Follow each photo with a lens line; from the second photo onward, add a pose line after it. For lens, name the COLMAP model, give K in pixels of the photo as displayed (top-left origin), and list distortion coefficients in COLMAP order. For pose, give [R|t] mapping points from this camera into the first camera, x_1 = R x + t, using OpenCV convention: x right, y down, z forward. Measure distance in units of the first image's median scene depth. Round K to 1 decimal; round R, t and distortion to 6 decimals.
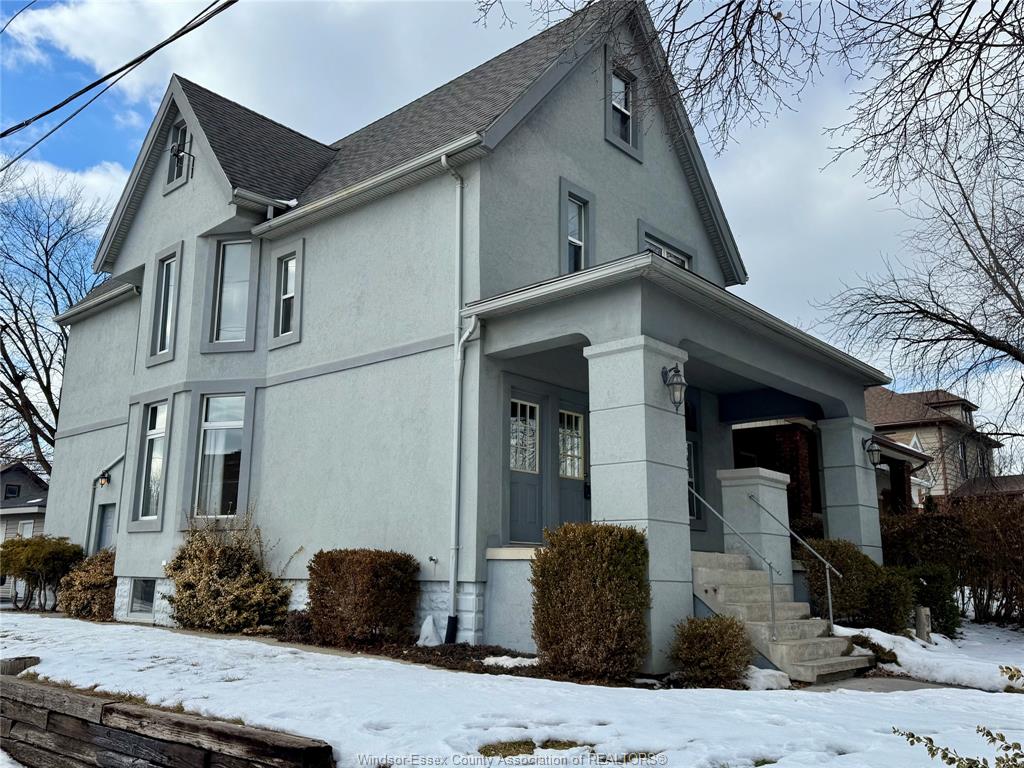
lens RADIAL K [[856.7, 0, 512.0], [0, 856.7, 384.0], [0, 0, 1]] dist [0.125659, 0.001032]
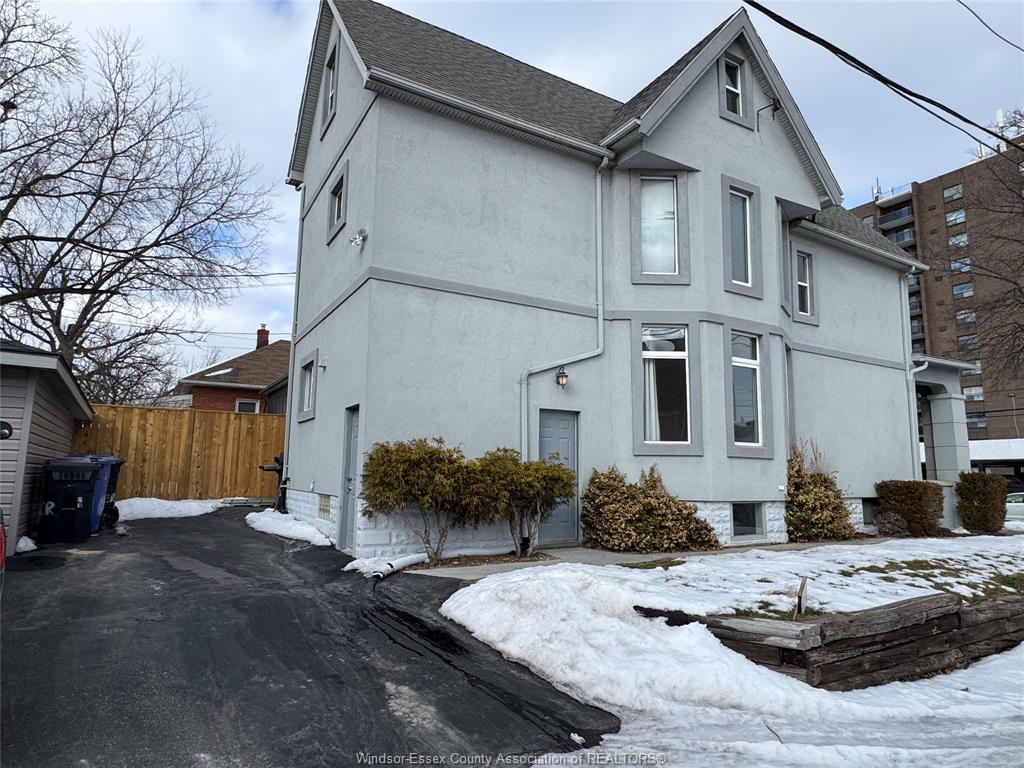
lens RADIAL K [[600.3, 0, 512.0], [0, 600.3, 384.0], [0, 0, 1]] dist [-0.001939, -0.000901]
pose [[0.310330, 0.131898, 0.941434, -1.196327], [-0.200810, 0.977076, -0.070697, 0.191631], [-0.929177, -0.167110, 0.329703, 1.058703]]
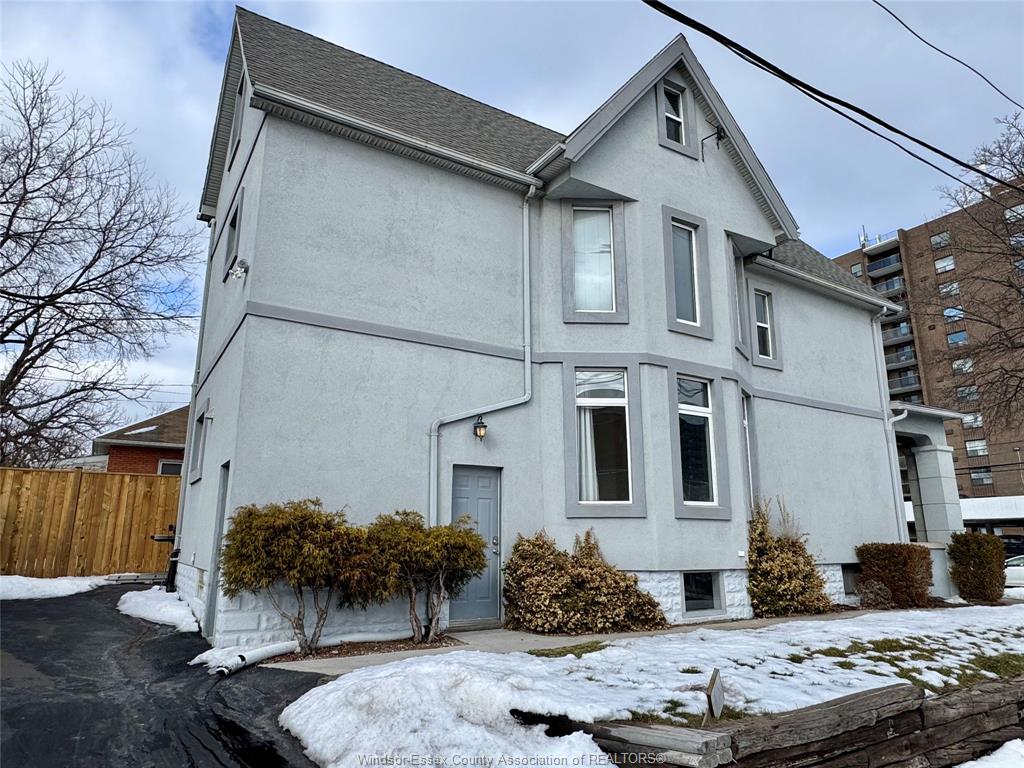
lens RADIAL K [[639.1, 0, 512.0], [0, 639.1, 384.0], [0, 0, 1]] dist [-0.004543, 0.002055]
pose [[0.289378, 0.216112, 0.932500, -1.130699], [-0.190256, 0.967729, -0.165236, 0.181452], [-0.938117, -0.129598, 0.321156, 1.007164]]
